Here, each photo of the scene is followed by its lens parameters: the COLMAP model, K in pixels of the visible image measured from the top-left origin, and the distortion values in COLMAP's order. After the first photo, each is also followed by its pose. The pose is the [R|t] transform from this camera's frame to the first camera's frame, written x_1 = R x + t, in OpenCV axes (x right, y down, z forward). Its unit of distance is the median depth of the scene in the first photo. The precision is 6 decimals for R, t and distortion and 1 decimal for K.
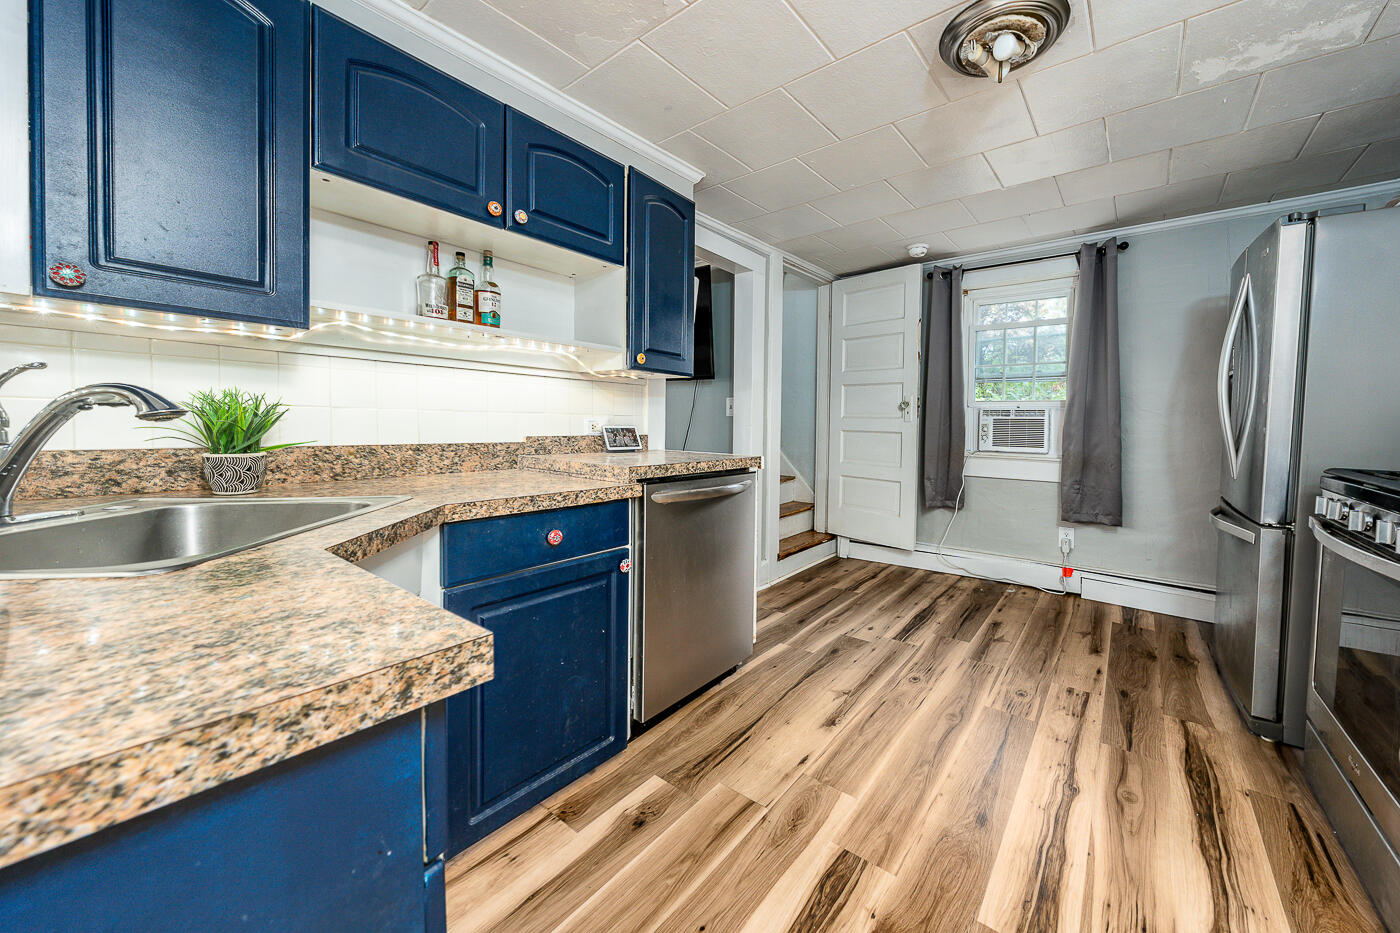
lens RADIAL K [[535.7, 0, 783.7], [0, 535.7, 438.4], [0, 0, 1]] dist [0.000139, -0.000046]
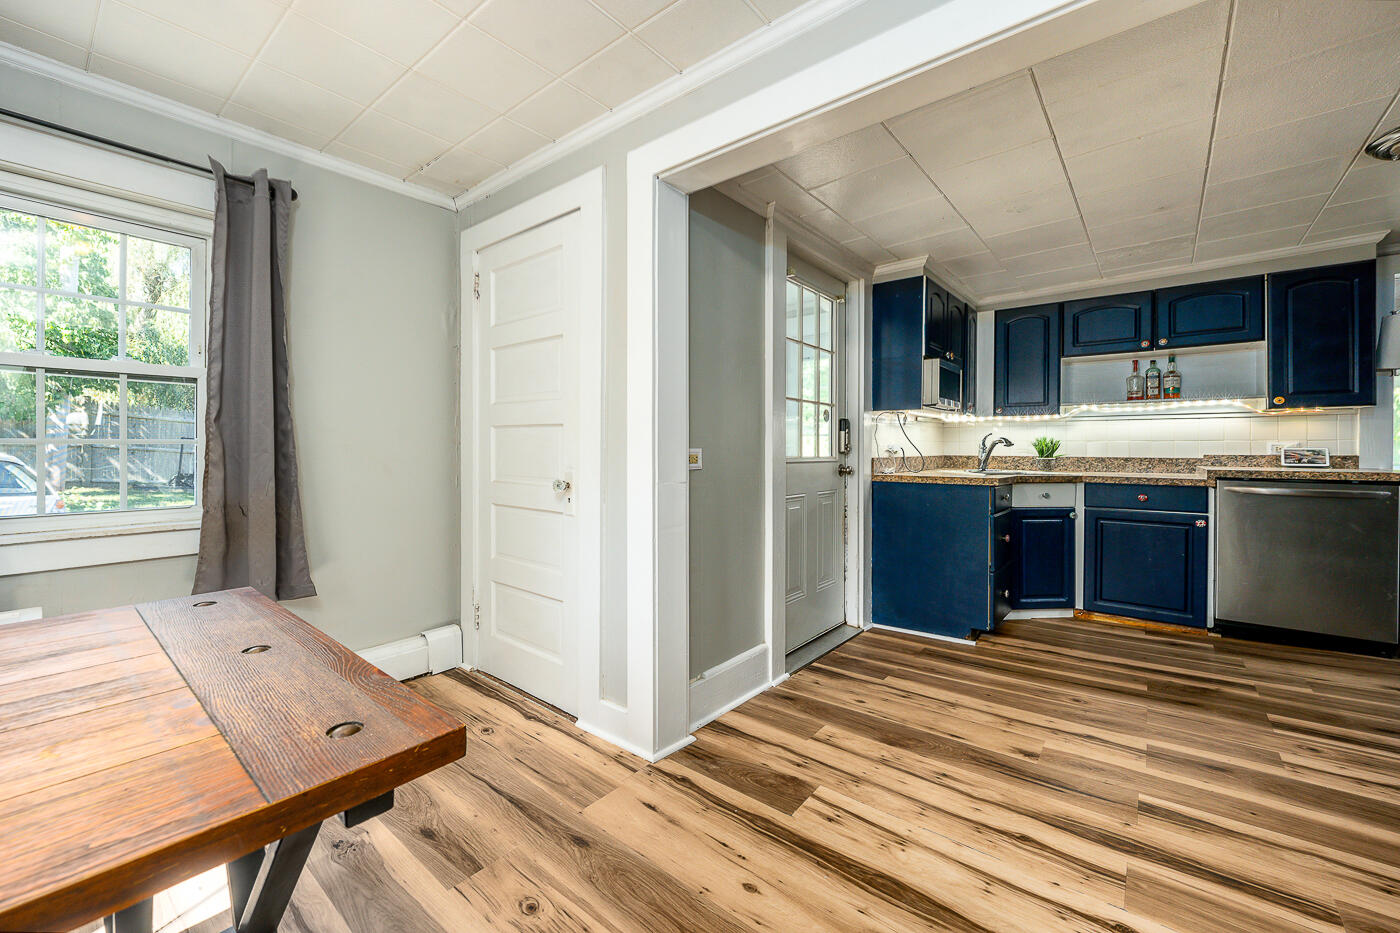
lens RADIAL K [[526.4, 0, 659.6], [0, 526.4, 448.9], [0, 0, 1]] dist [-0.001681, -0.000415]
pose [[-0.129895, -0.017231, -0.991378, 1.481181], [-0.032160, 0.999396, -0.013156, 0.058548], [0.991006, 0.030174, -0.130370, -0.513440]]
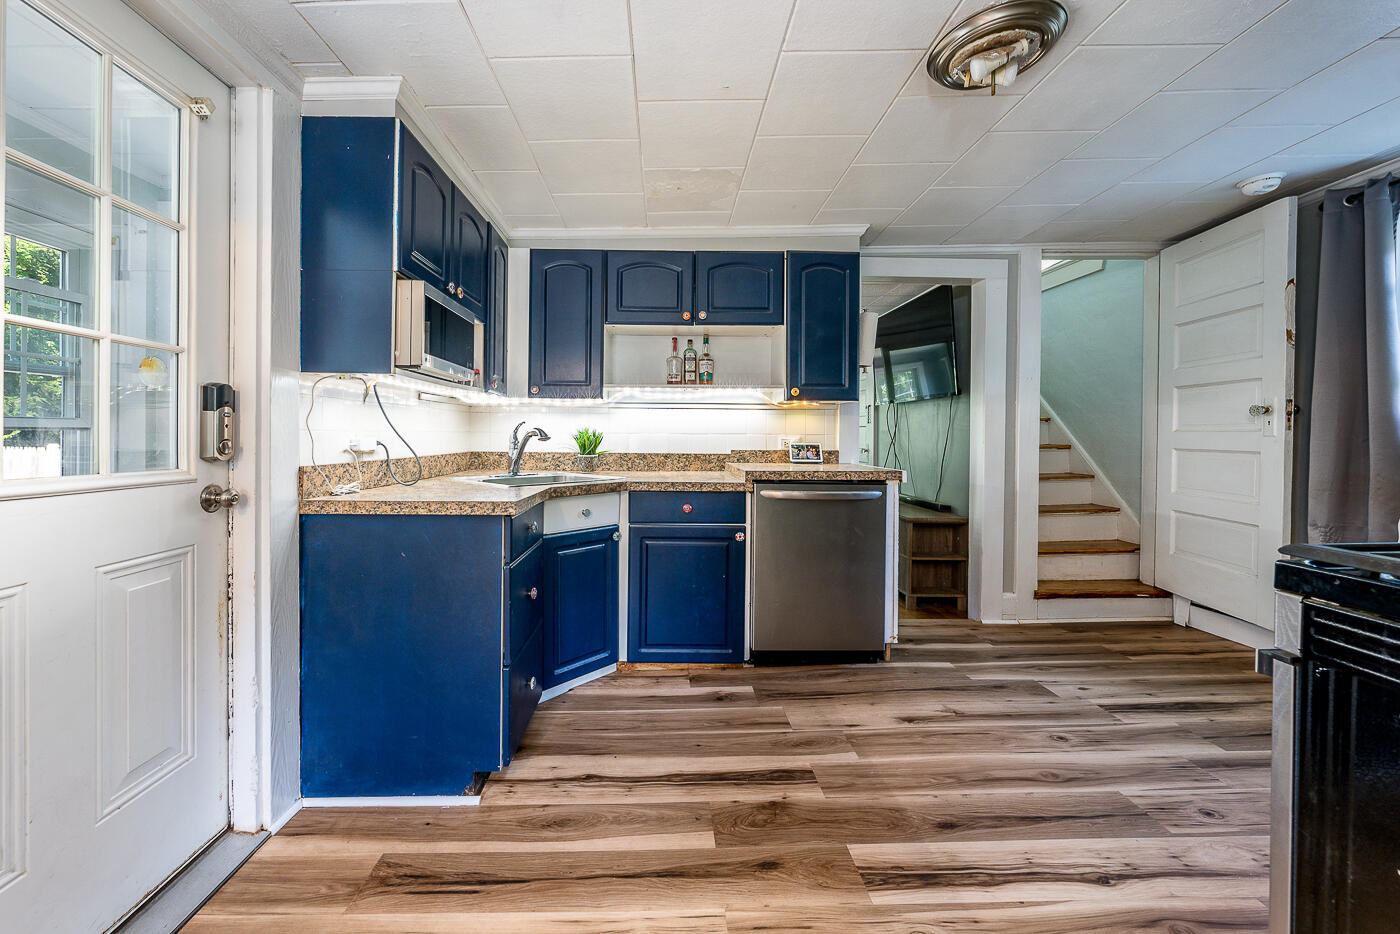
lens RADIAL K [[552.5, 0, 630.2], [0, 552.5, 438.2], [0, 0, 1]] dist [-0.000503, -0.000028]
pose [[0.540439, -0.009468, -0.841330, 0.718980], [-0.020088, 0.999506, -0.024152, 0.006528], [0.841143, 0.029953, 0.539982, -0.078806]]
